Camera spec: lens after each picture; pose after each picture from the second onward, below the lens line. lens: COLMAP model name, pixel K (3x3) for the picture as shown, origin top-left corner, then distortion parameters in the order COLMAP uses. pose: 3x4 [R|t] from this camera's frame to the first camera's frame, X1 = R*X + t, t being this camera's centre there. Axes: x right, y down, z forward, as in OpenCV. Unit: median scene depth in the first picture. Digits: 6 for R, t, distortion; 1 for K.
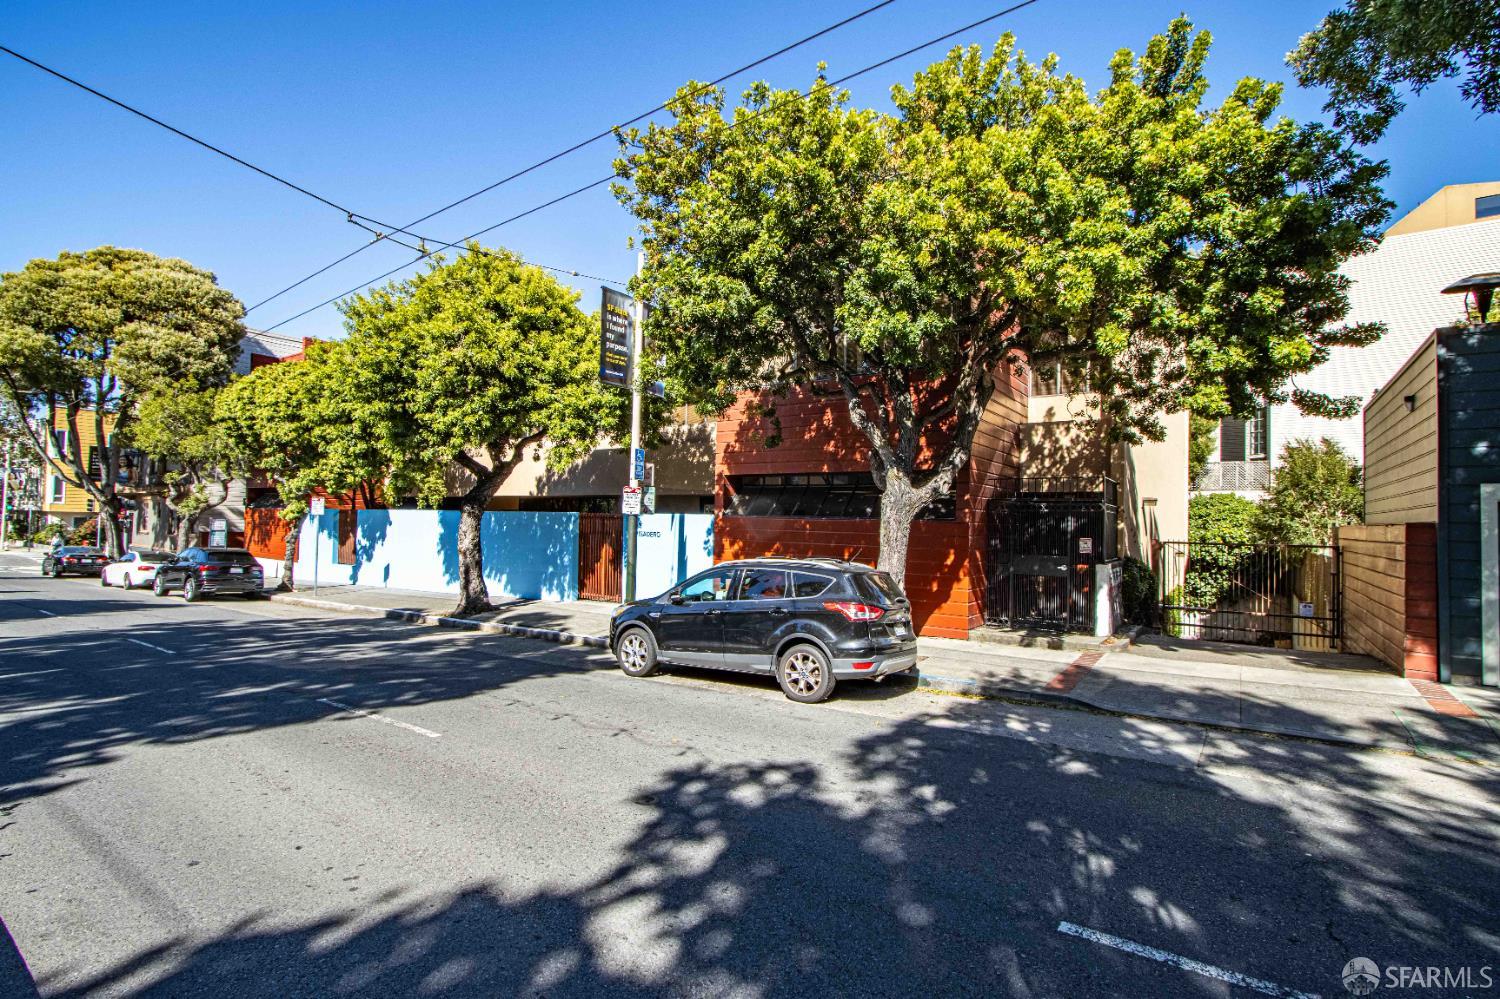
lens RADIAL K [[688.5, 0, 753.2], [0, 688.5, 504.2], [0, 0, 1]] dist [-0.023060, 0.003241]
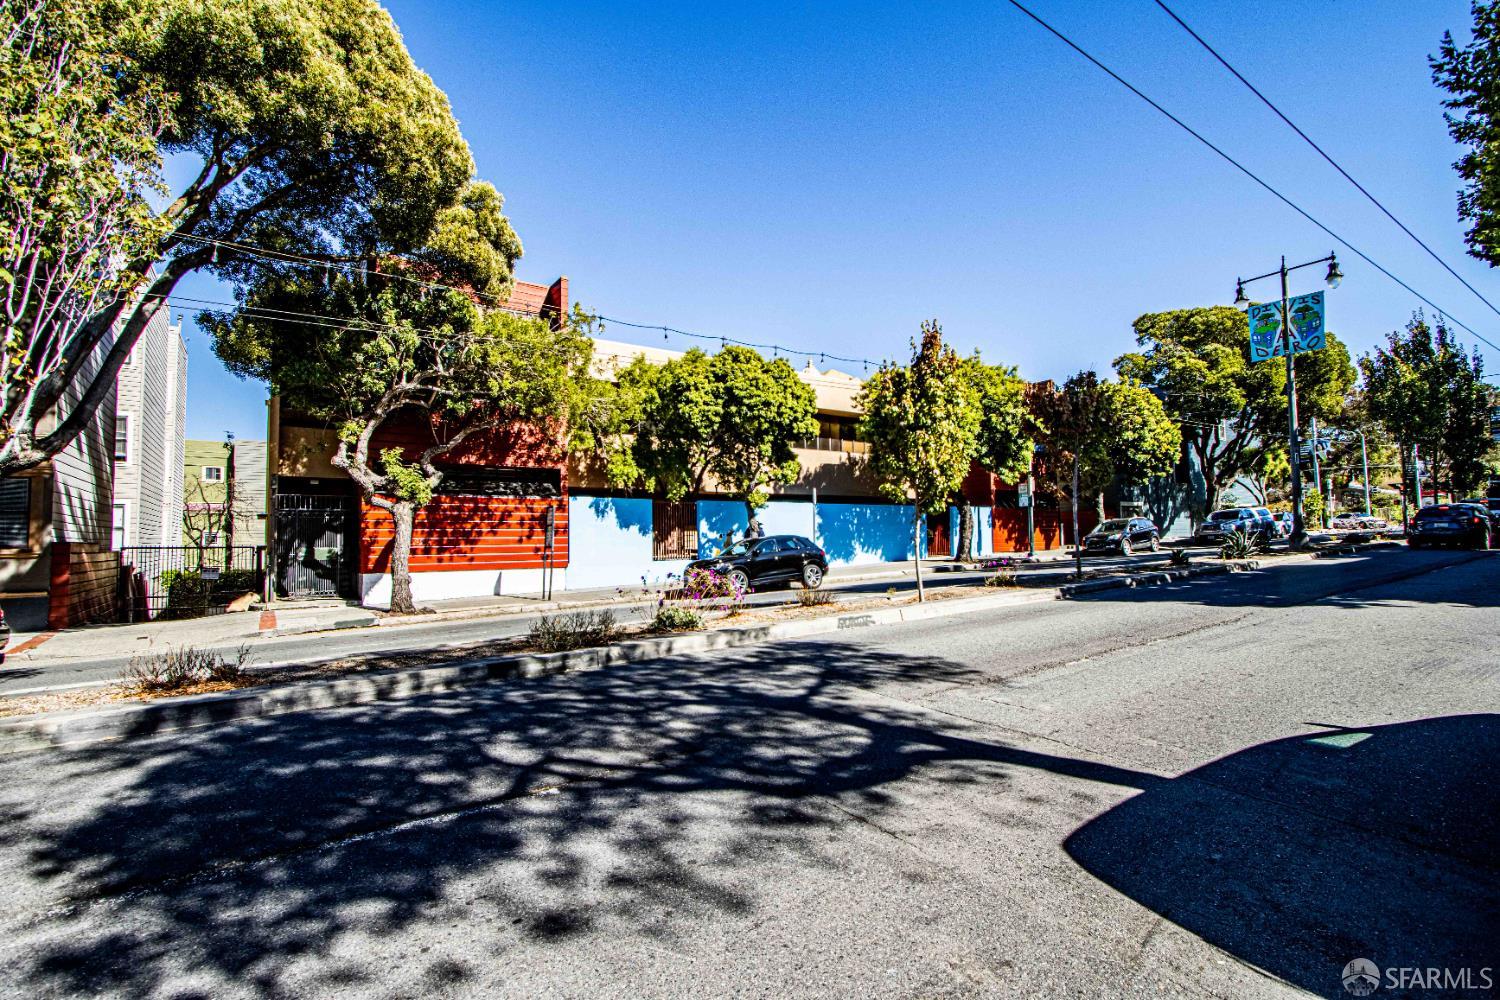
lens RADIAL K [[688.5, 0, 742.2], [0, 688.5, 487.9], [0, 0, 1]] dist [-0.023060, 0.003241]
pose [[0.365410, 0.048085, 0.929604, -2.596922], [0.001311, 0.998637, -0.052171, 0.068960], [-0.930846, 0.020282, 0.364849, 1.035262]]
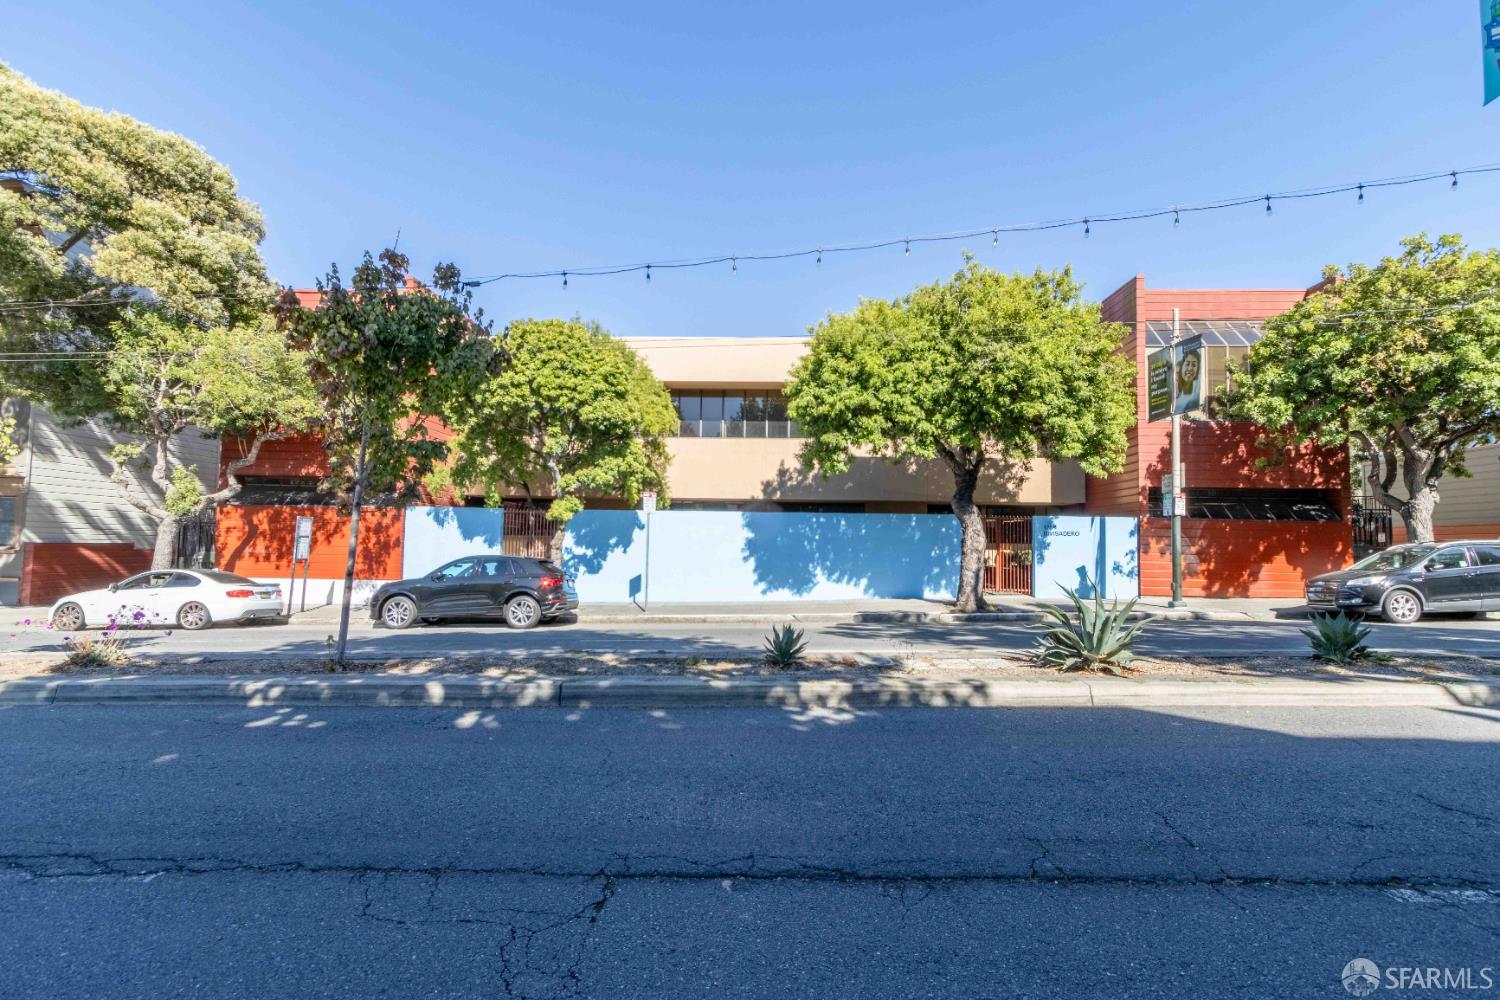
lens RADIAL K [[688.5, 0, 743.3], [0, 688.5, 512.6], [0, 0, 1]] dist [-0.023060, 0.003241]
pose [[0.851758, 0.022079, 0.523471, -1.454456], [-0.013389, 0.999703, -0.020380, 0.042956], [-0.523765, 0.010350, 0.851800, 0.348071]]
